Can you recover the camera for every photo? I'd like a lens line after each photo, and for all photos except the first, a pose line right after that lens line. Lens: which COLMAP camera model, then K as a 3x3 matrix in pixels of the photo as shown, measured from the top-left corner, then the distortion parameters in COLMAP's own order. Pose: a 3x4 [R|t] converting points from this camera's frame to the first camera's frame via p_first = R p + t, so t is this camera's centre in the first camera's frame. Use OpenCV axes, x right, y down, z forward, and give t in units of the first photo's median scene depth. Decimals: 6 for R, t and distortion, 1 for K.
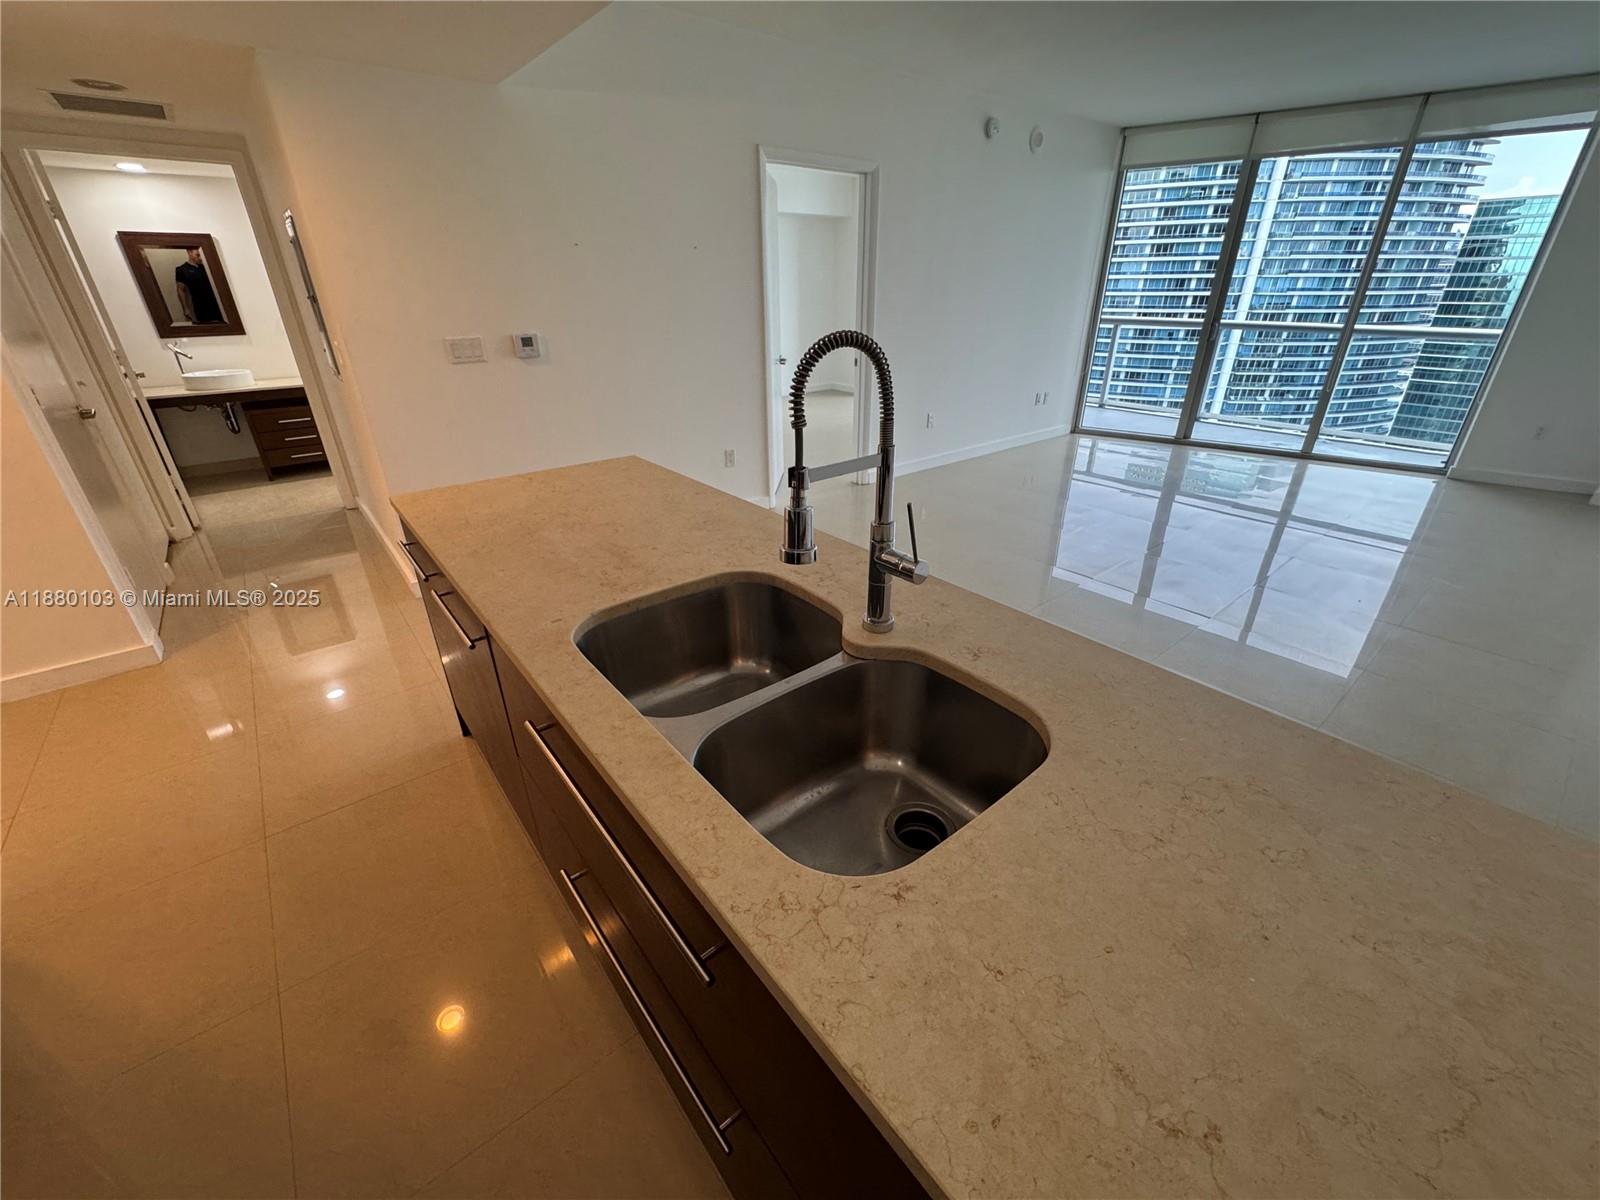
lens RADIAL K [[644.0, 0, 797.1], [0, 644.0, 598.4], [0, 0, 1]] dist [-0.002787, -0.000519]
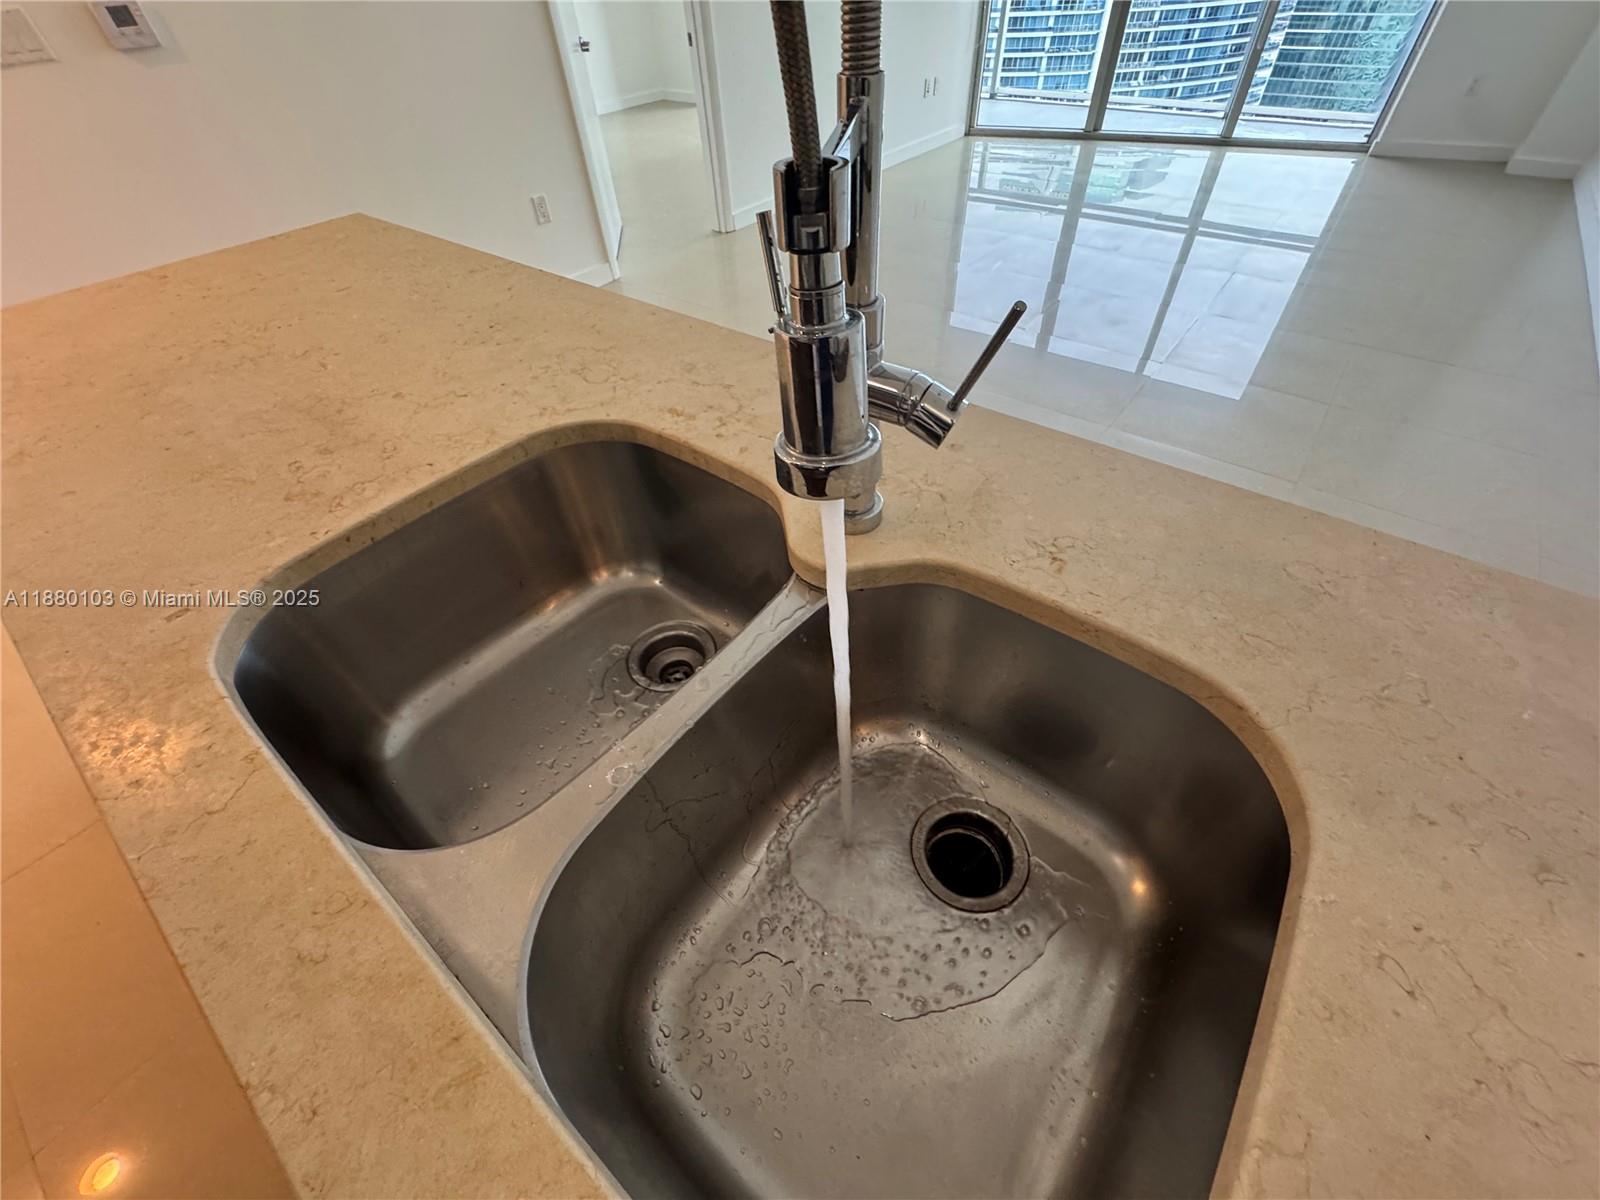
lens RADIAL K [[644.8, 0, 799.2], [0, 644.8, 600.0], [0, 0, 1]] dist [-0.003651, 0.000046]
pose [[0.973793, -0.183573, 0.134270, 0.000693], [0.128290, 0.930829, 0.342197, -0.046186], [-0.187800, -0.316004, 0.929985, 0.298338]]
